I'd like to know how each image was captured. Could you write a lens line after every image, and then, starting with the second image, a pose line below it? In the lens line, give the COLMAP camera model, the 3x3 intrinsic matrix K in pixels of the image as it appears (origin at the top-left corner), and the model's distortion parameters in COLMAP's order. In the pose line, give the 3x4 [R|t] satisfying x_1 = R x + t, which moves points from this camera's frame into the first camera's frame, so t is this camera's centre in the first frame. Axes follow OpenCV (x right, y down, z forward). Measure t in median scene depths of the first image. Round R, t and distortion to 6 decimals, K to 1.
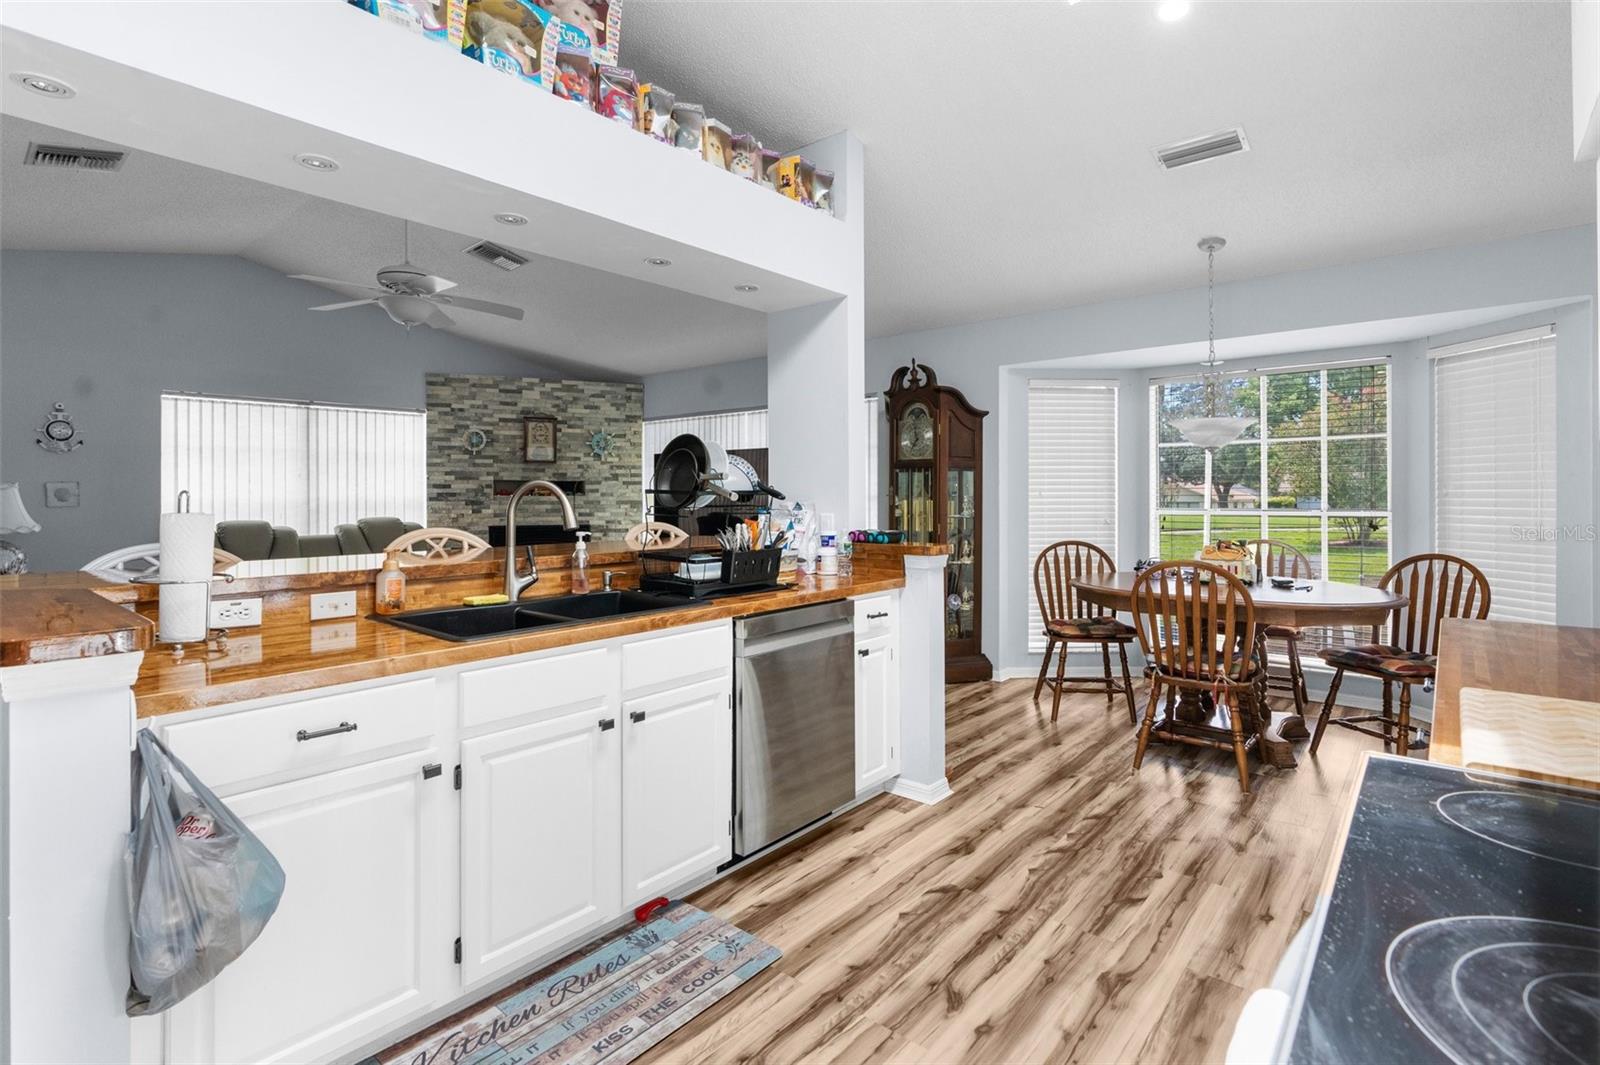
lens RADIAL K [[762.7, 0, 794.5], [0, 762.7, 488.6], [0, 0, 1]] dist [-0.004053, 0.000341]
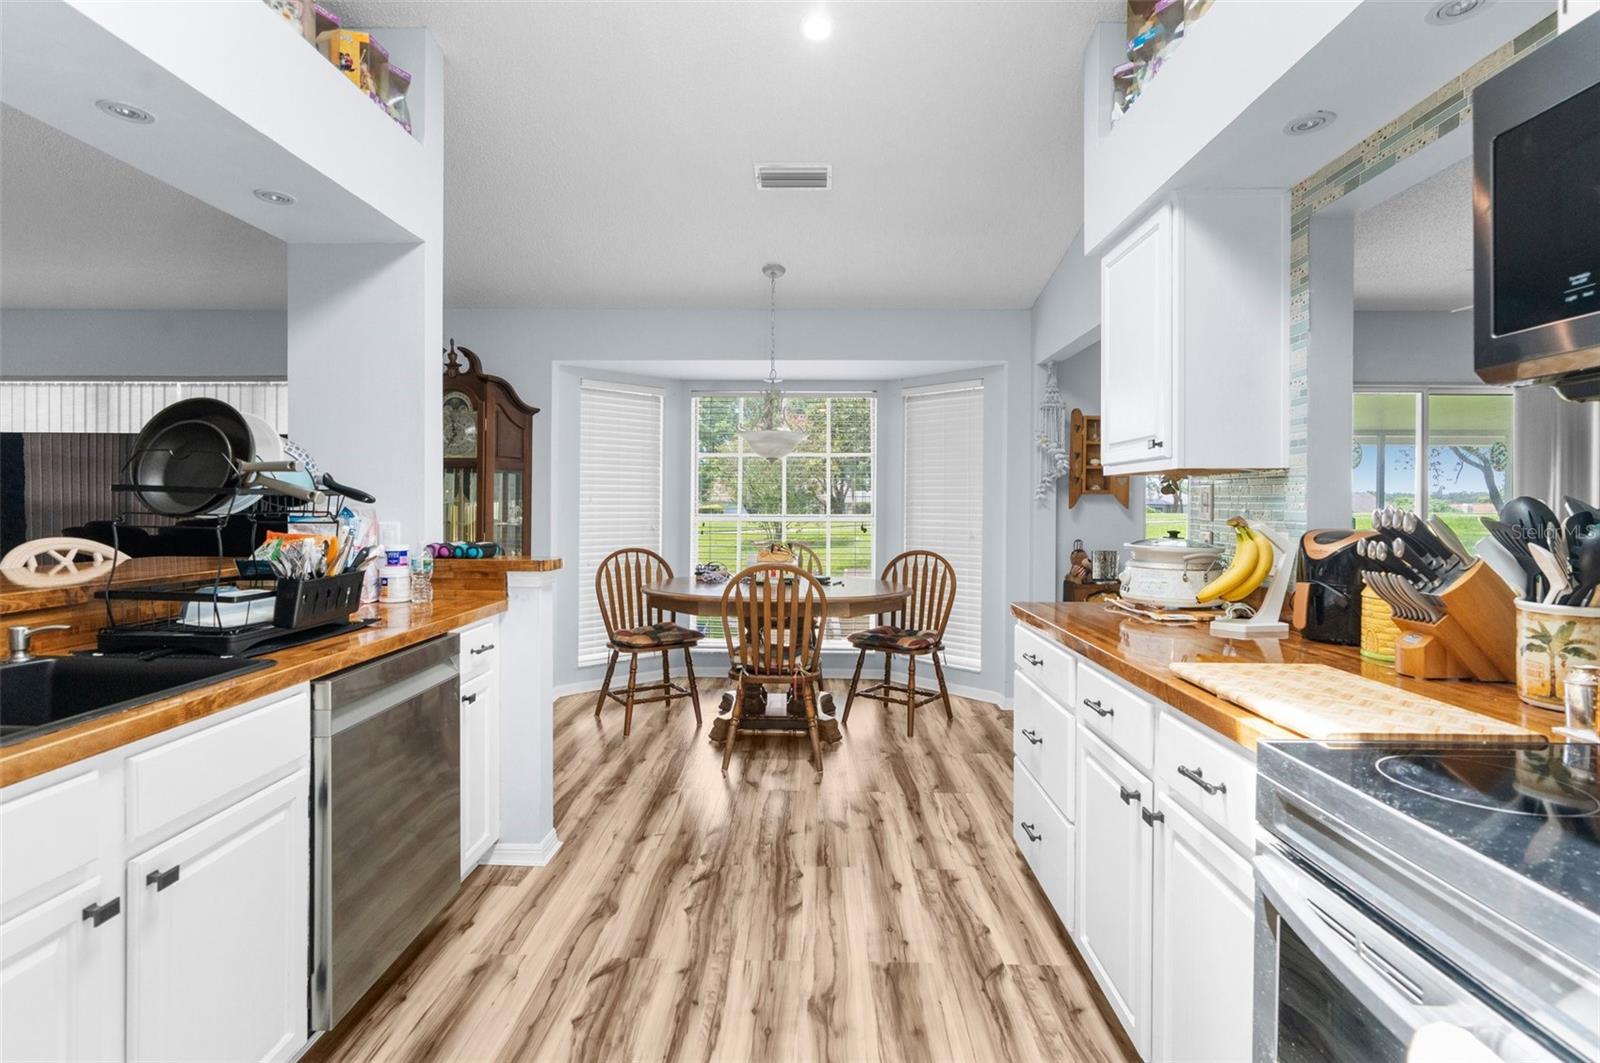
lens RADIAL K [[755.5, 0, 795.6], [0, 755.5, 505.0], [0, 0, 1]] dist [-0.009837, 0.000727]
pose [[0.776766, 0.006601, 0.629755, -0.083106], [-0.014574, 0.999866, 0.007496, 0.003048], [-0.629621, -0.015001, 0.776758, 0.114411]]
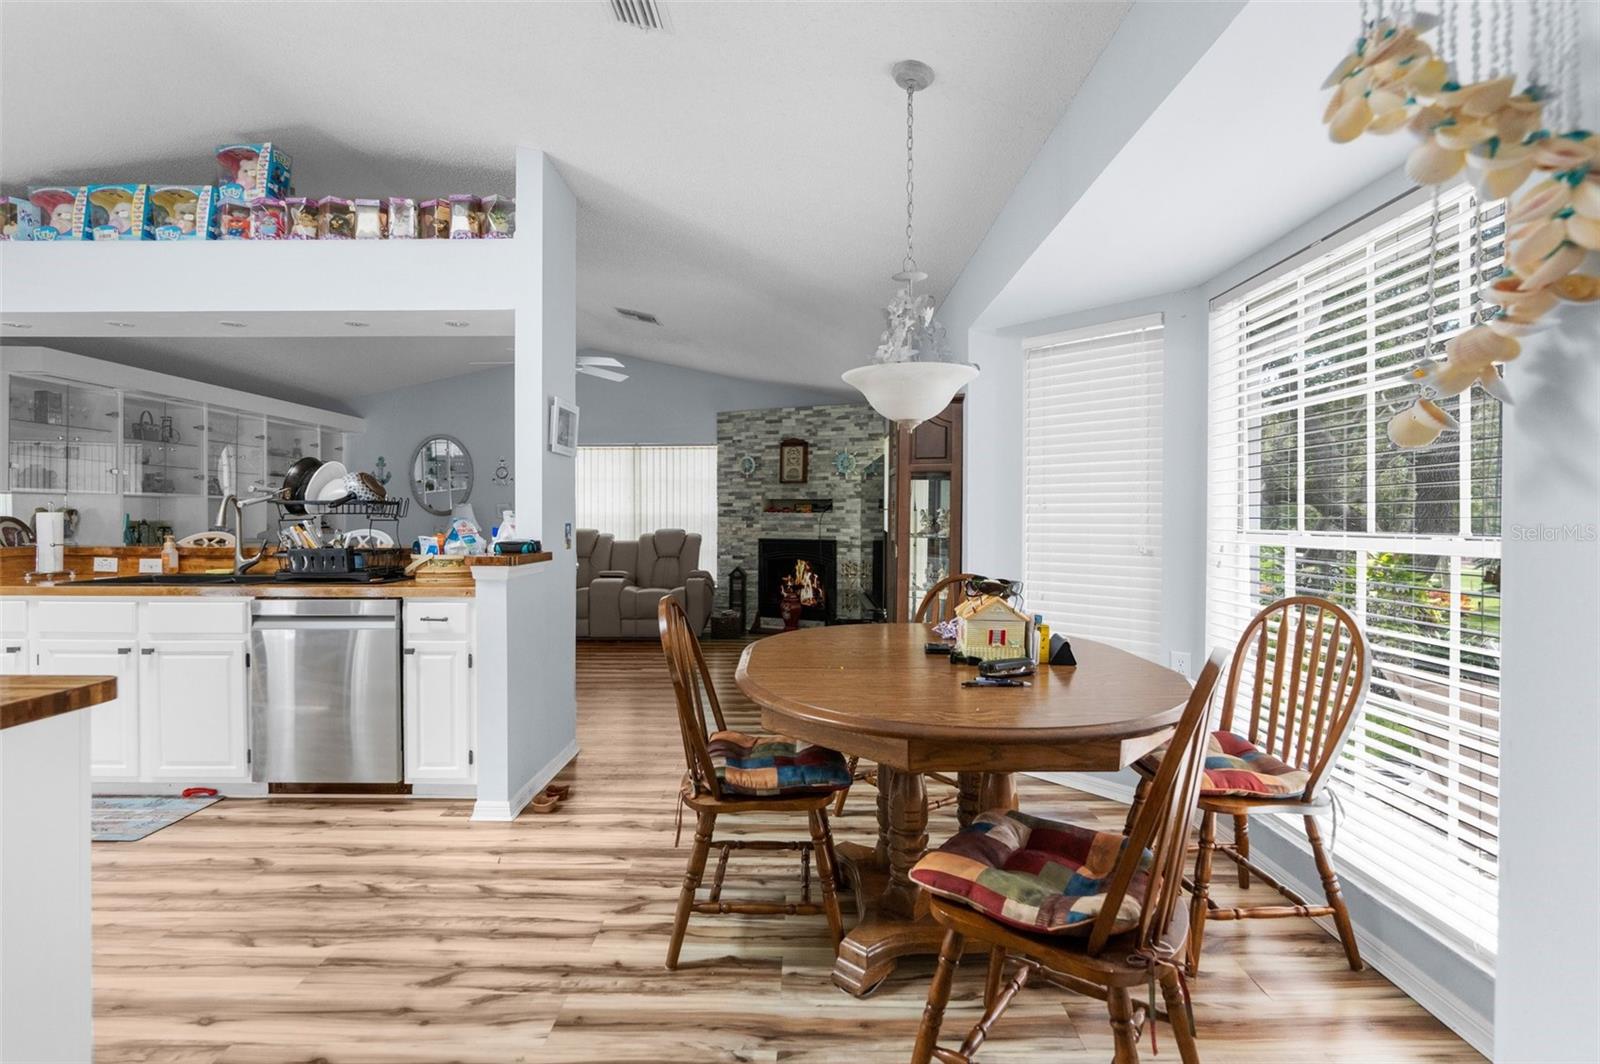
lens RADIAL K [[745.6, 0, 799.2], [0, 745.6, 518.2], [0, 0, 1]] dist [-0.000955, 0.000058]
pose [[0.644575, 0.005289, -0.764523, 0.736829], [0.001517, 0.999965, 0.008196, 0.012392], [0.764539, -0.006442, 0.644545, 0.442149]]
